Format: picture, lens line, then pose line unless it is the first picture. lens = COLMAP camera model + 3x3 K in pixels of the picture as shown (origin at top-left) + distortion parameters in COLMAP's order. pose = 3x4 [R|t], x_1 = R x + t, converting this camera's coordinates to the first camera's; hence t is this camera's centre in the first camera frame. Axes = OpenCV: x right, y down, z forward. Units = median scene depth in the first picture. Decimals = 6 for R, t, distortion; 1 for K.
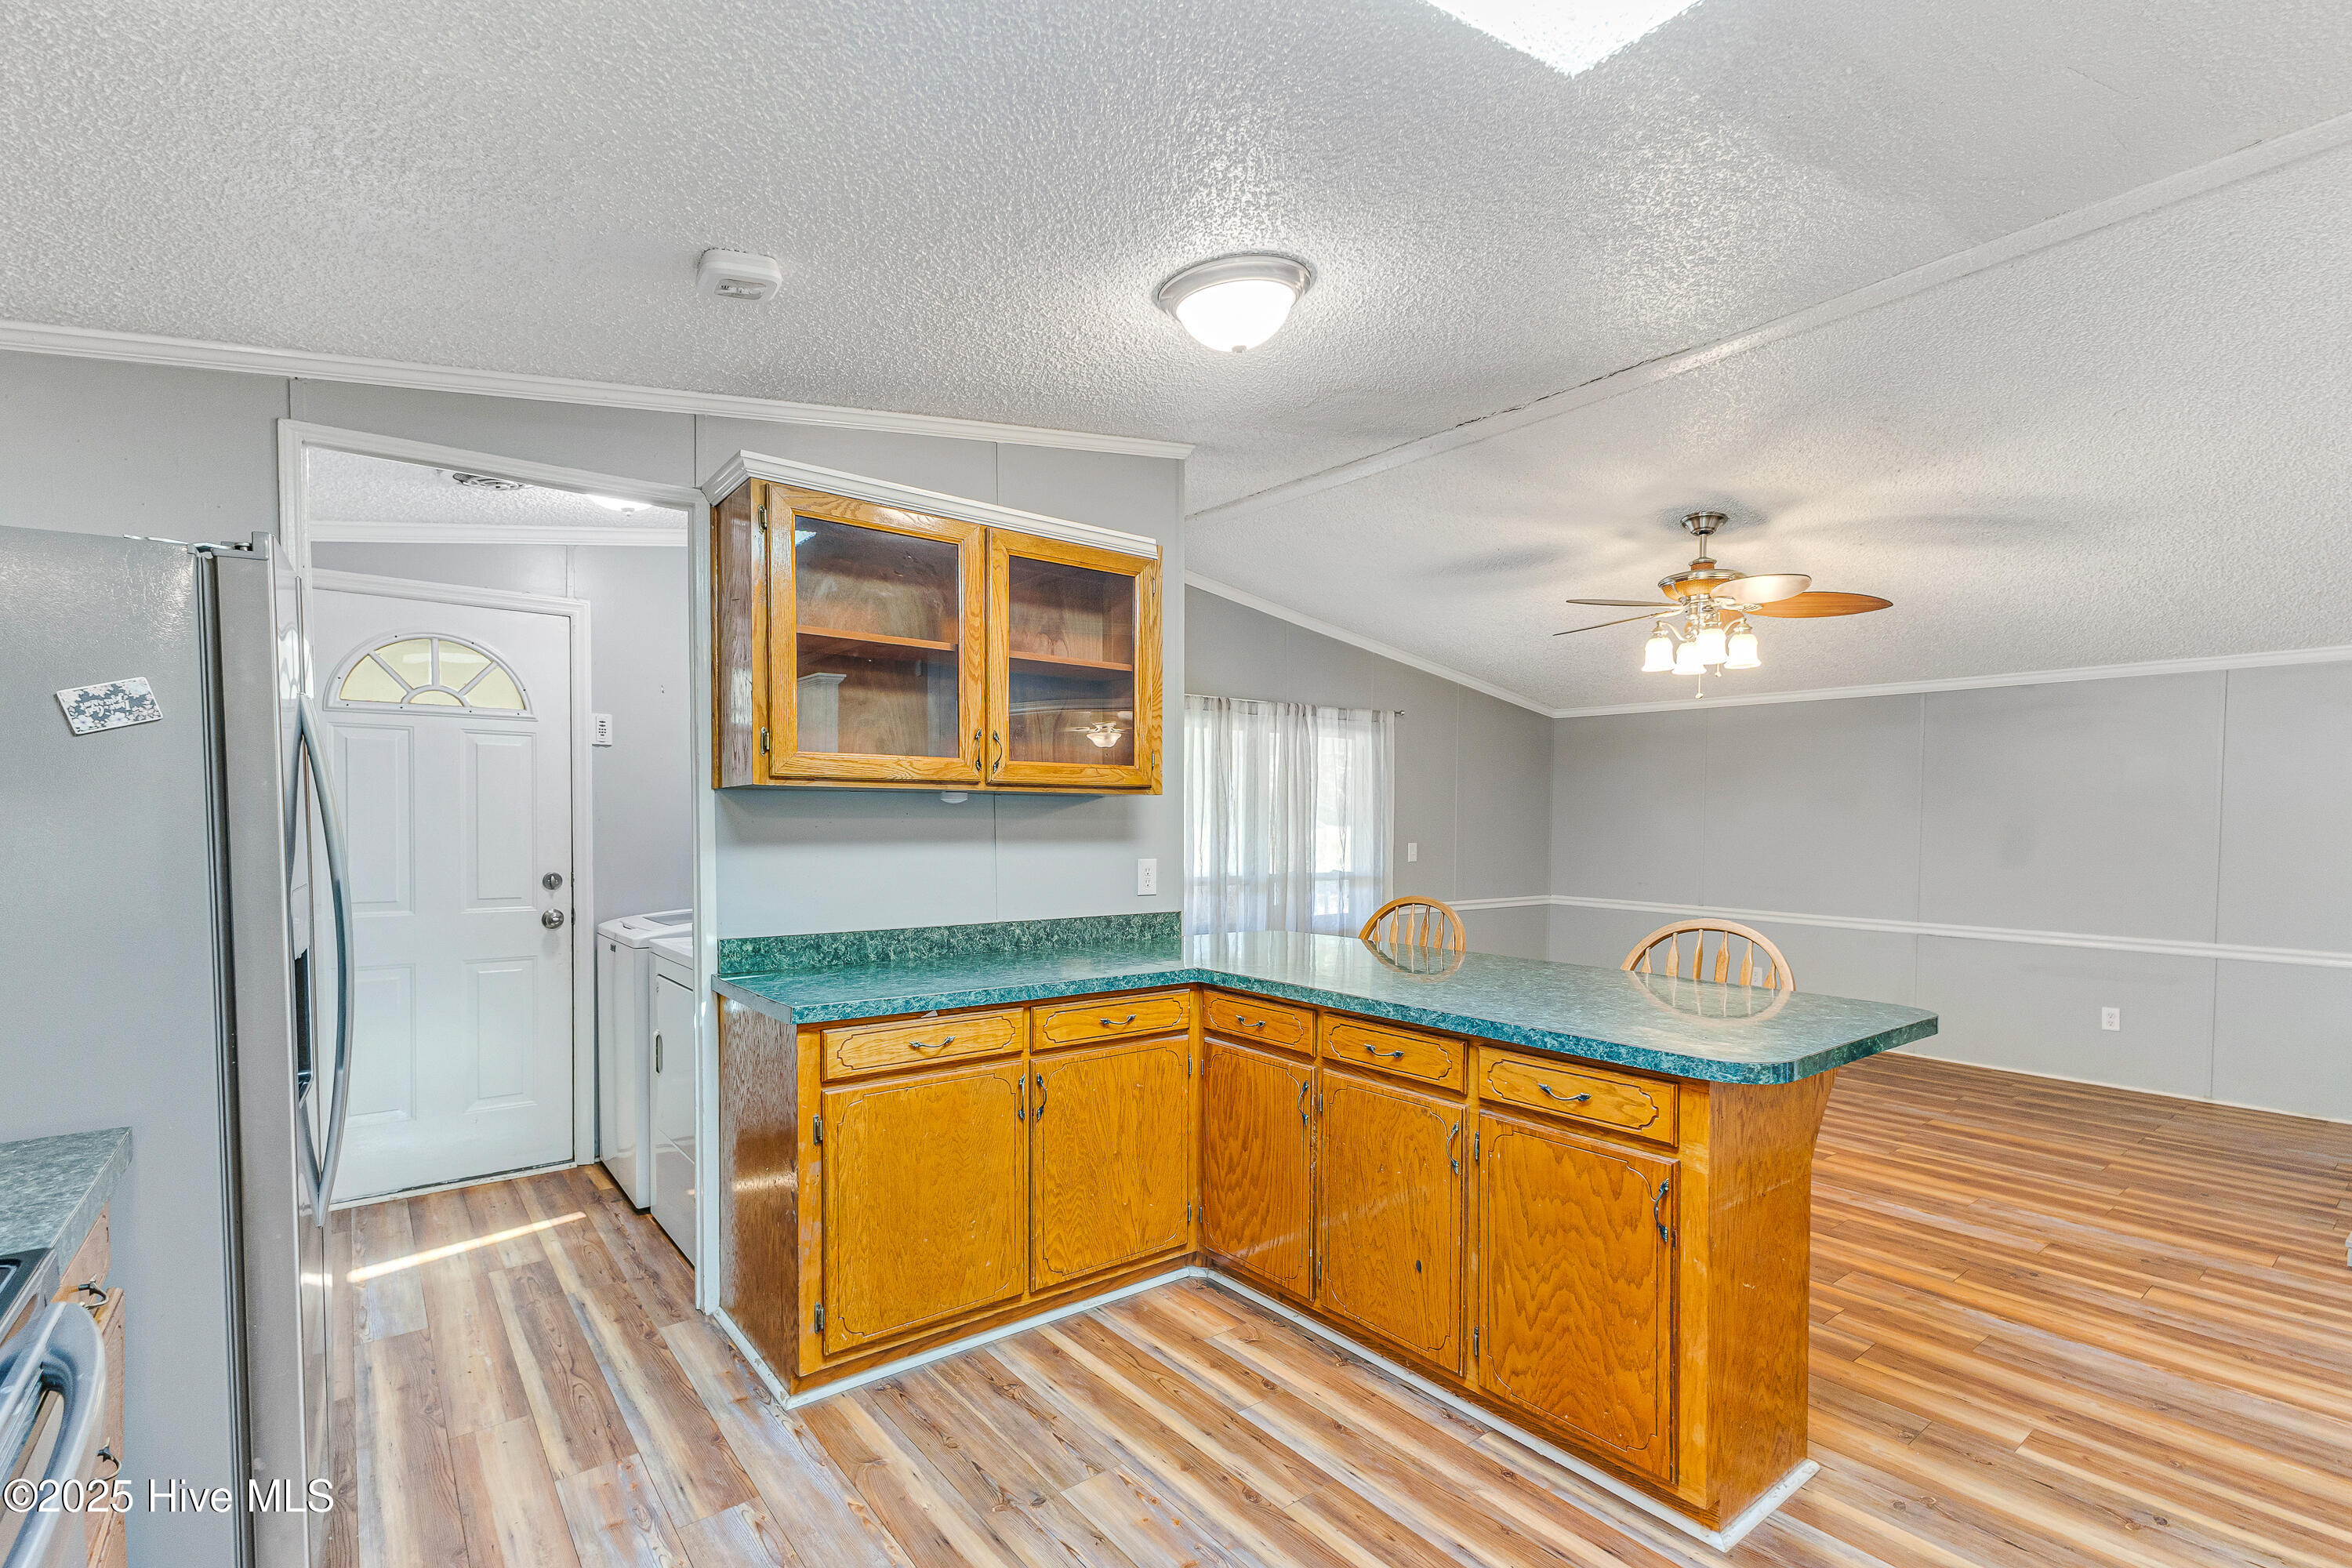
lens RADIAL K [[1026.4, 0, 1200.8], [0, 1026.4, 869.6], [0, 0, 1]] dist [0.000942, 0.000086]
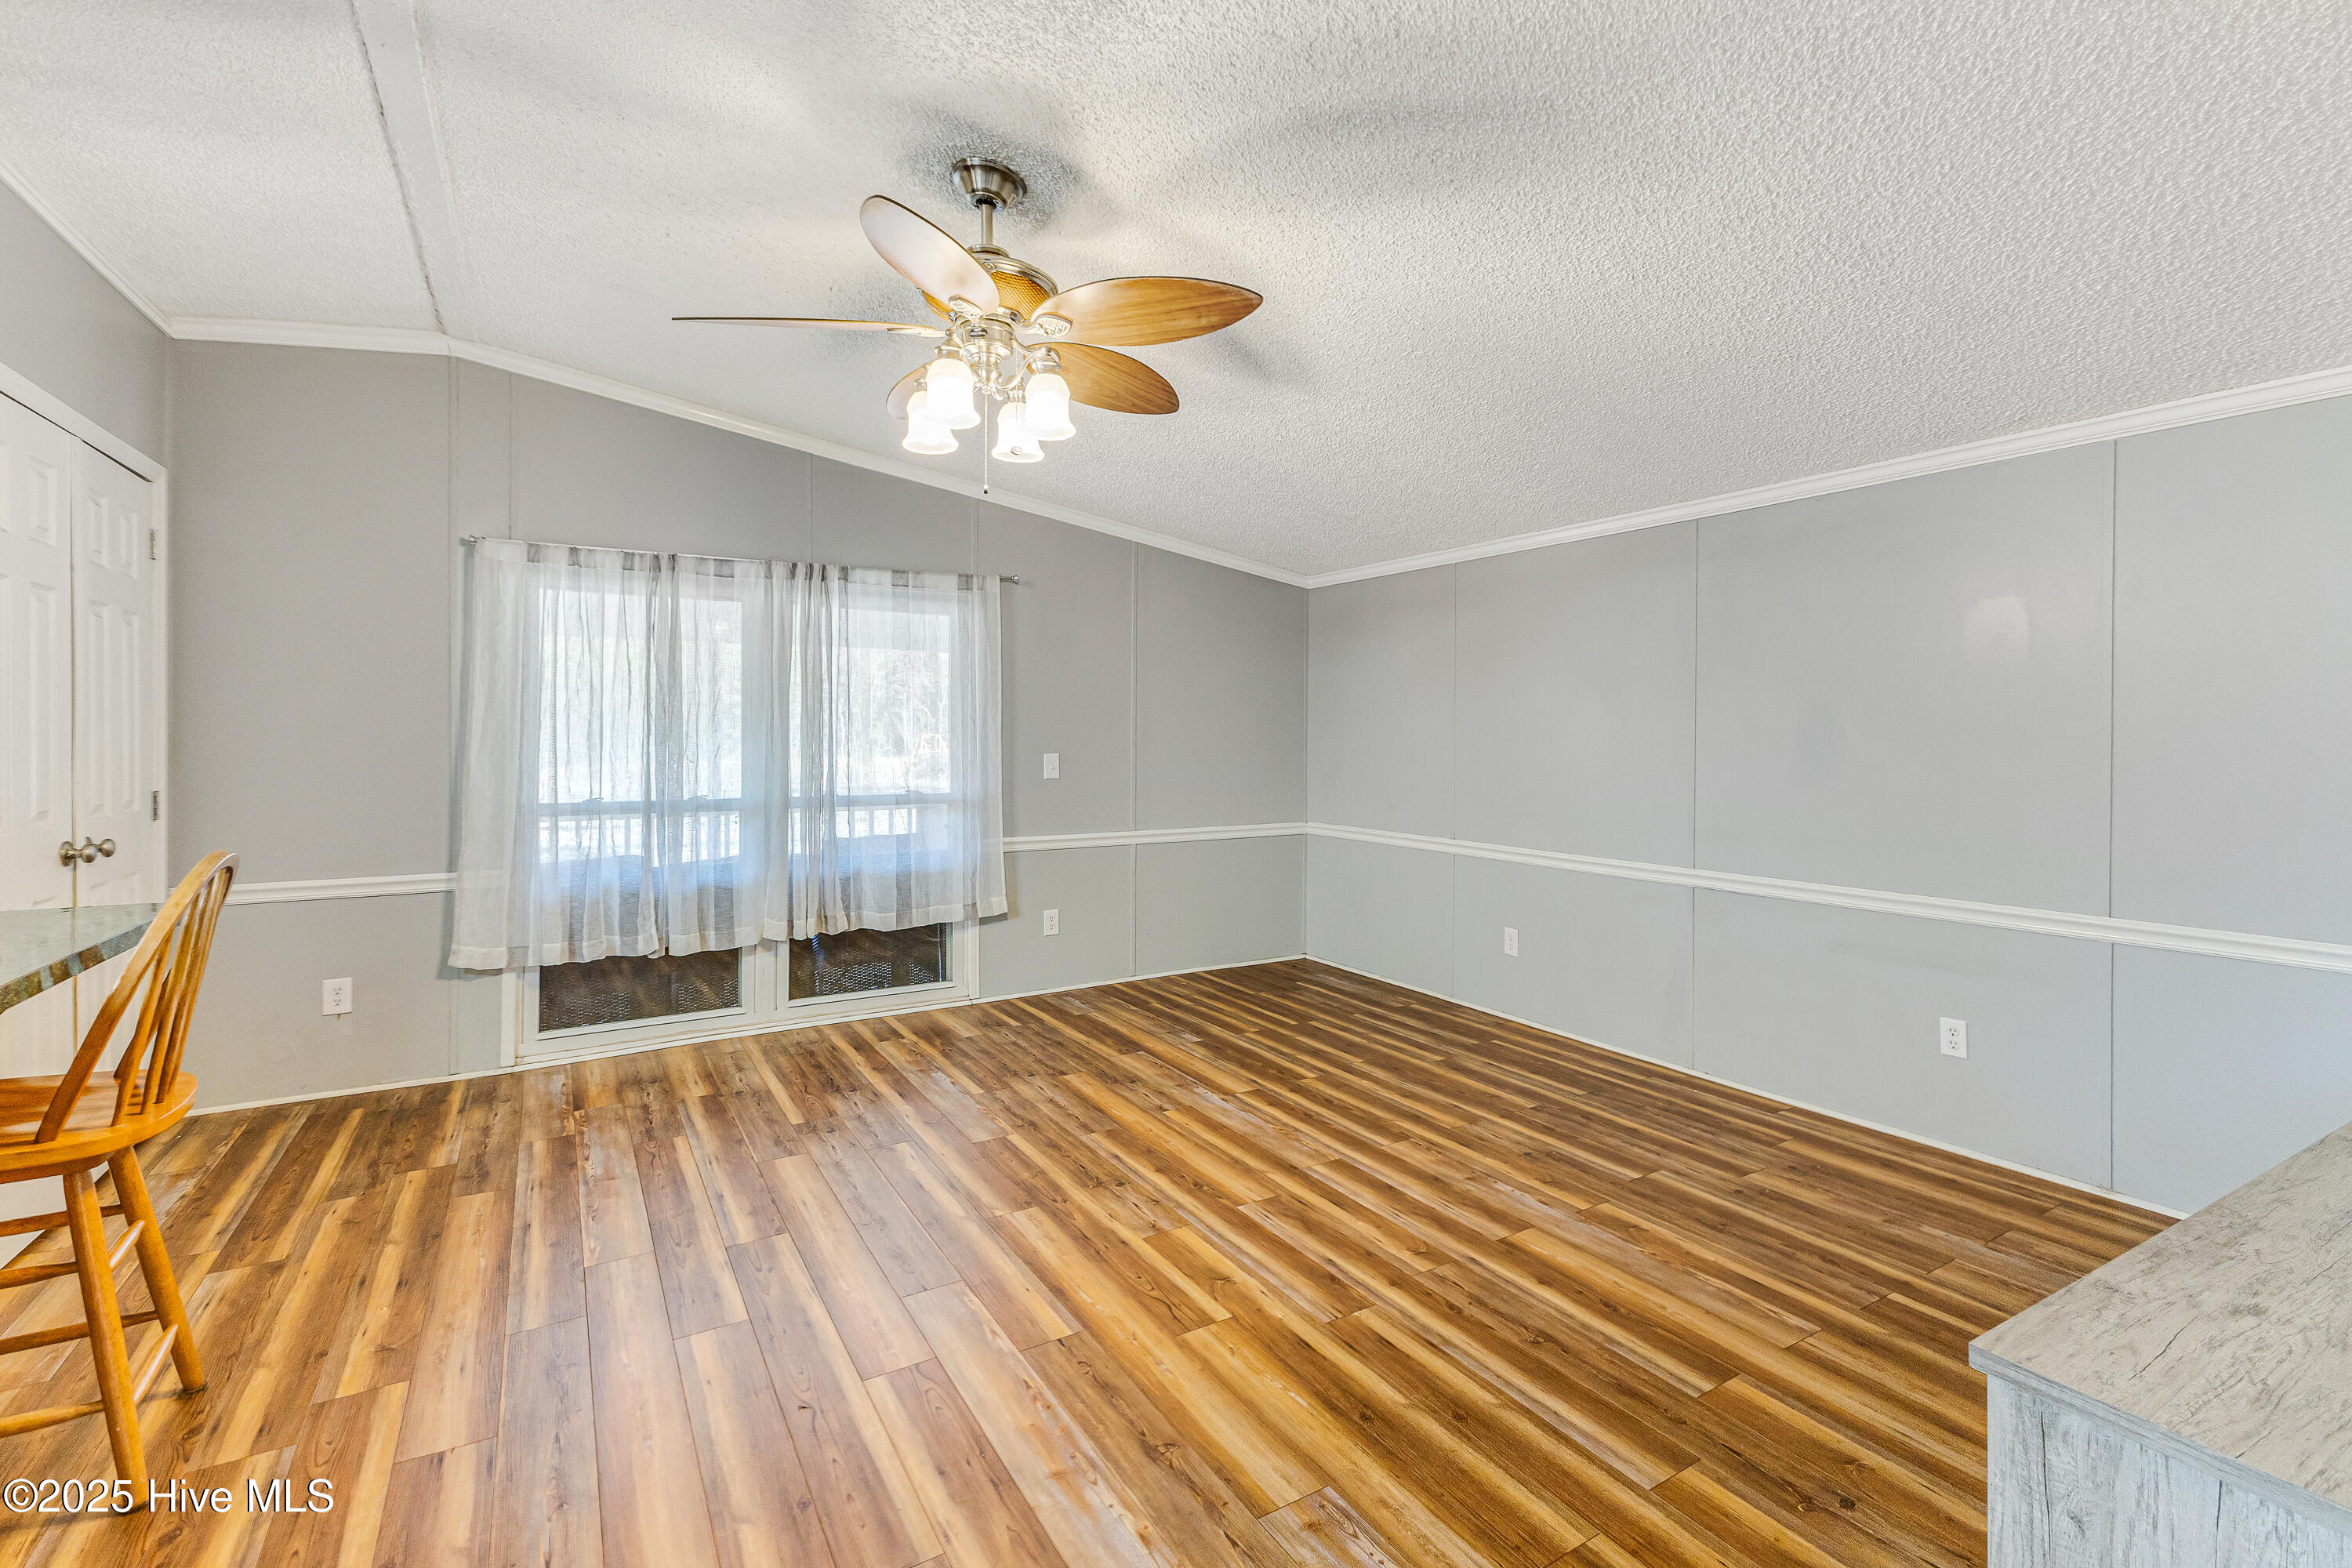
lens RADIAL K [[1035.3, 0, 1189.6], [0, 1035.3, 775.2], [0, 0, 1]] dist [0.003149, 0.000684]
pose [[0.994145, -0.004483, -0.107964, 0.795140], [0.004167, 0.999986, -0.003154, -0.014877], [0.107976, 0.002685, 0.994150, 0.538646]]
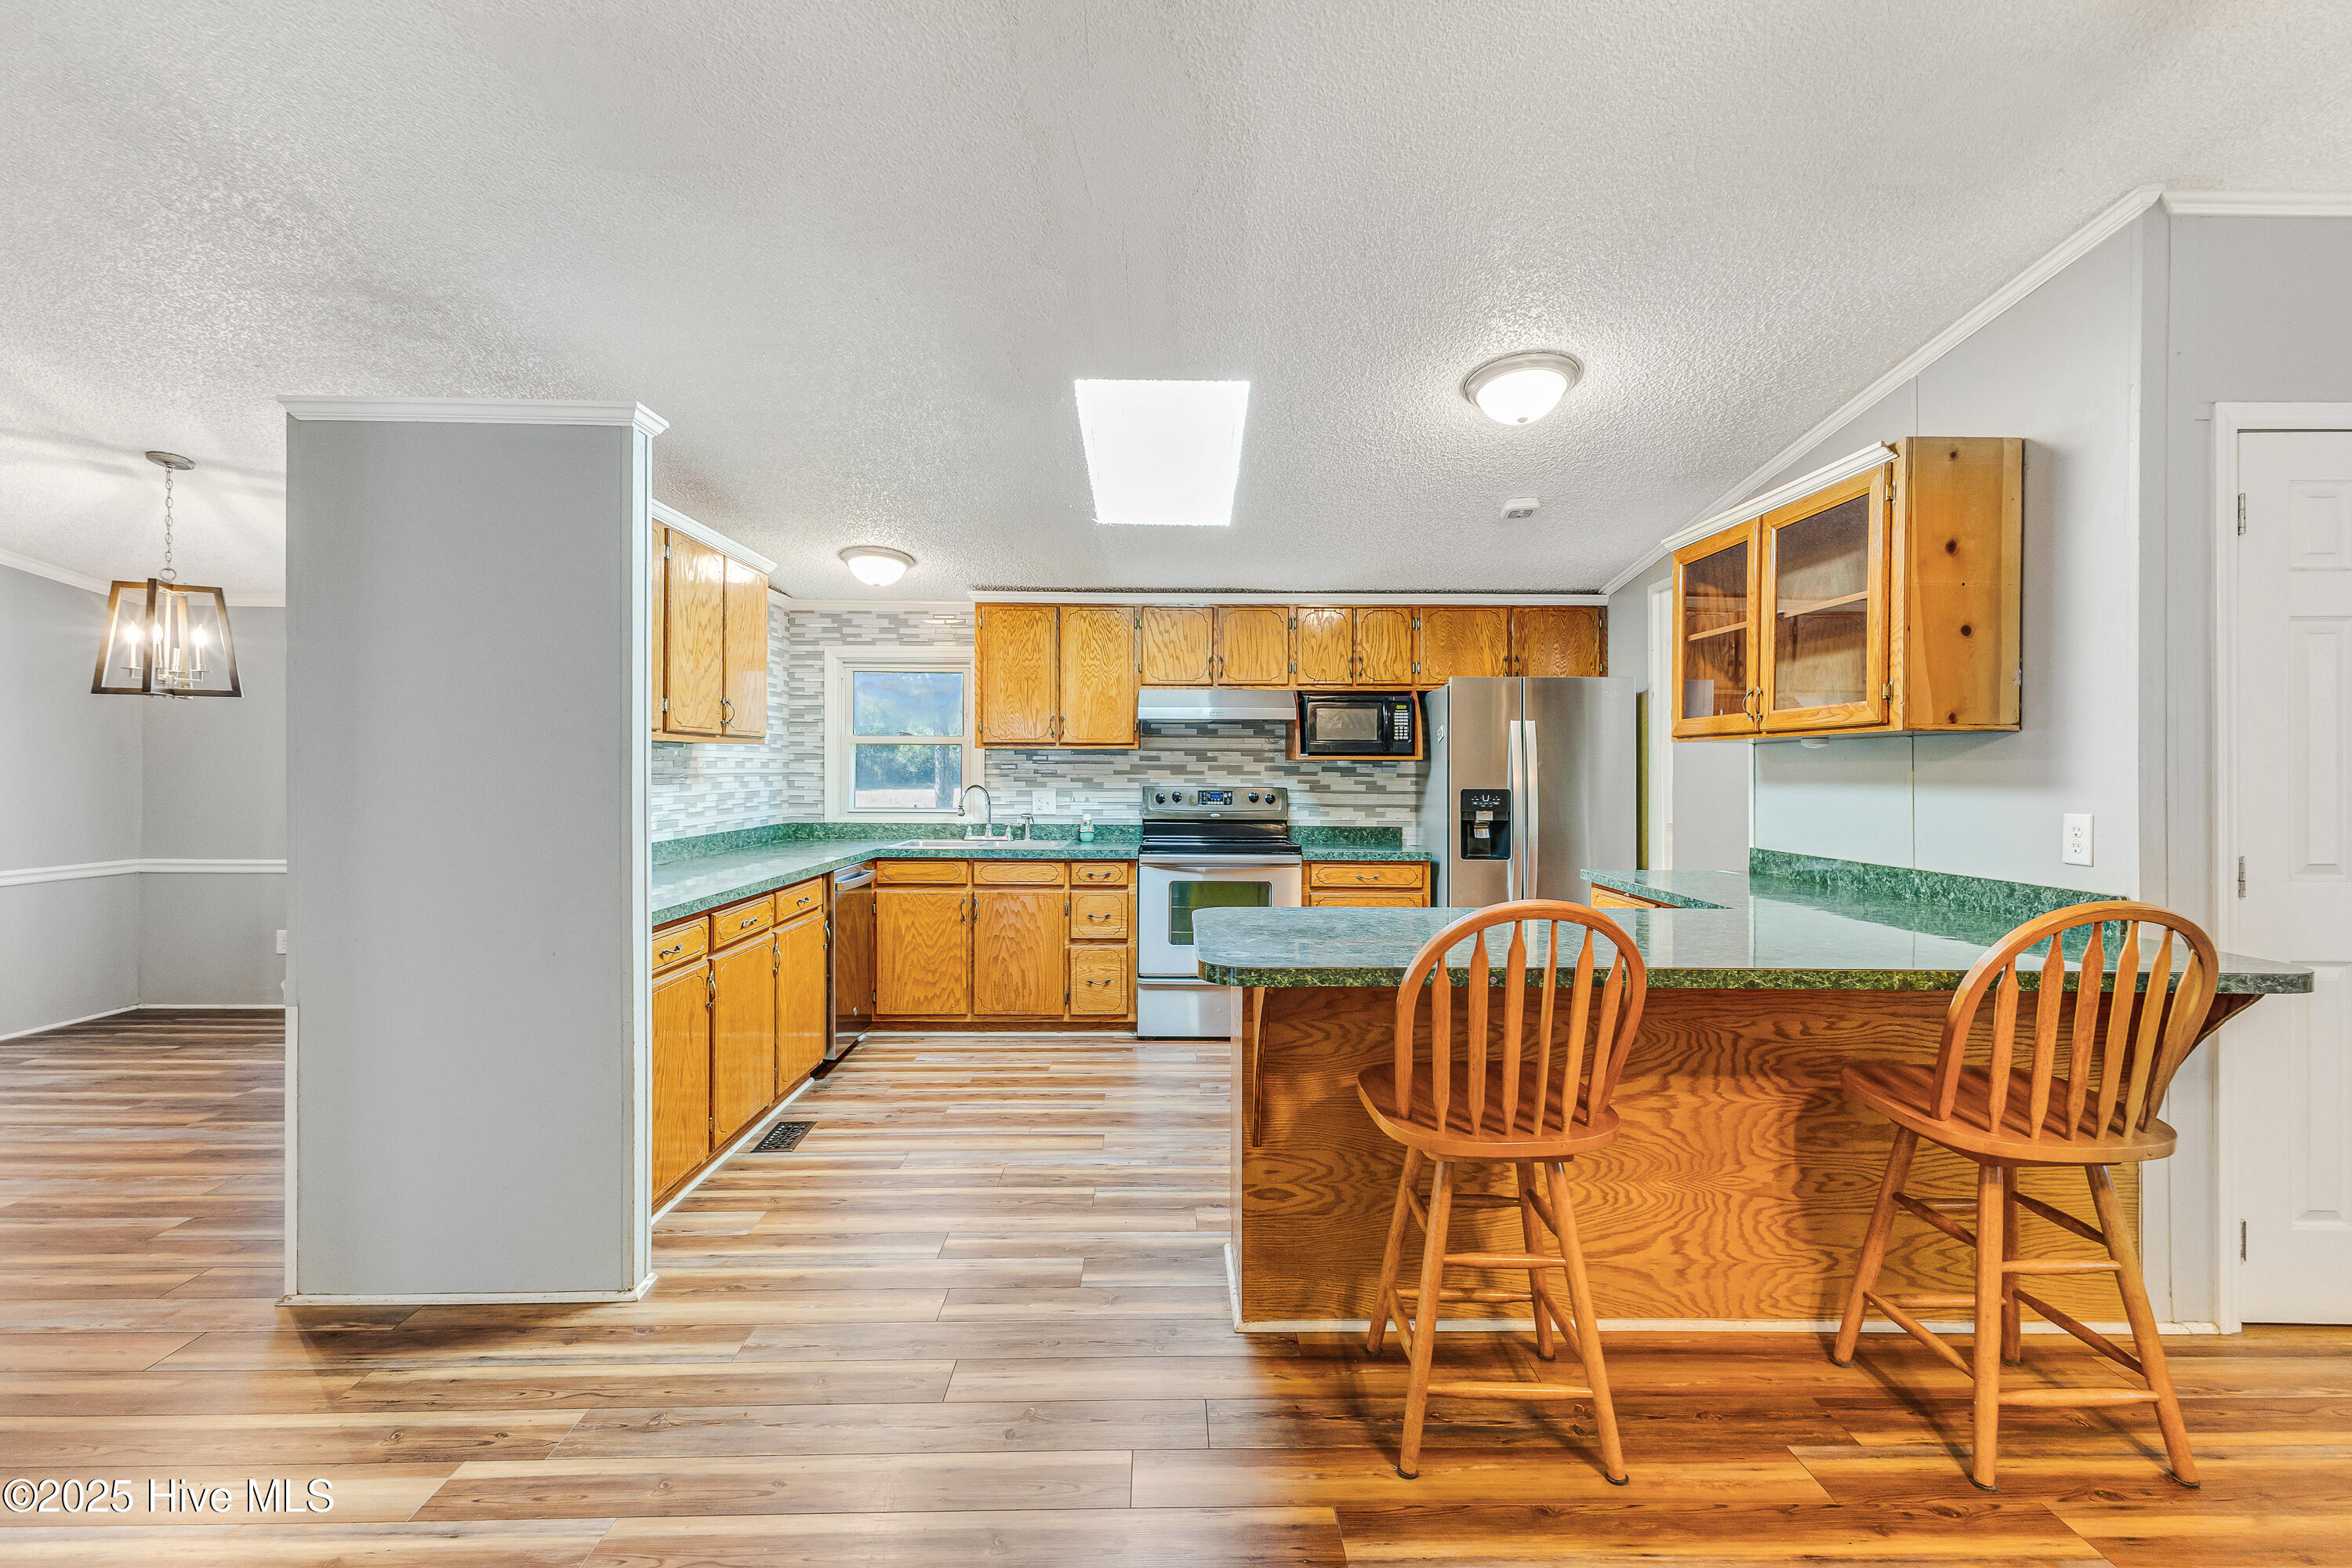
lens RADIAL K [[1063.8, 0, 1172.2], [0, 1063.8, 771.5], [0, 0, 1]] dist [0.000331, -0.000118]
pose [[-0.611732, -0.010176, -0.791000, 0.927326], [-0.040297, 0.999020, 0.018313, -0.026929], [0.790038, 0.043077, -0.611542, 0.969230]]
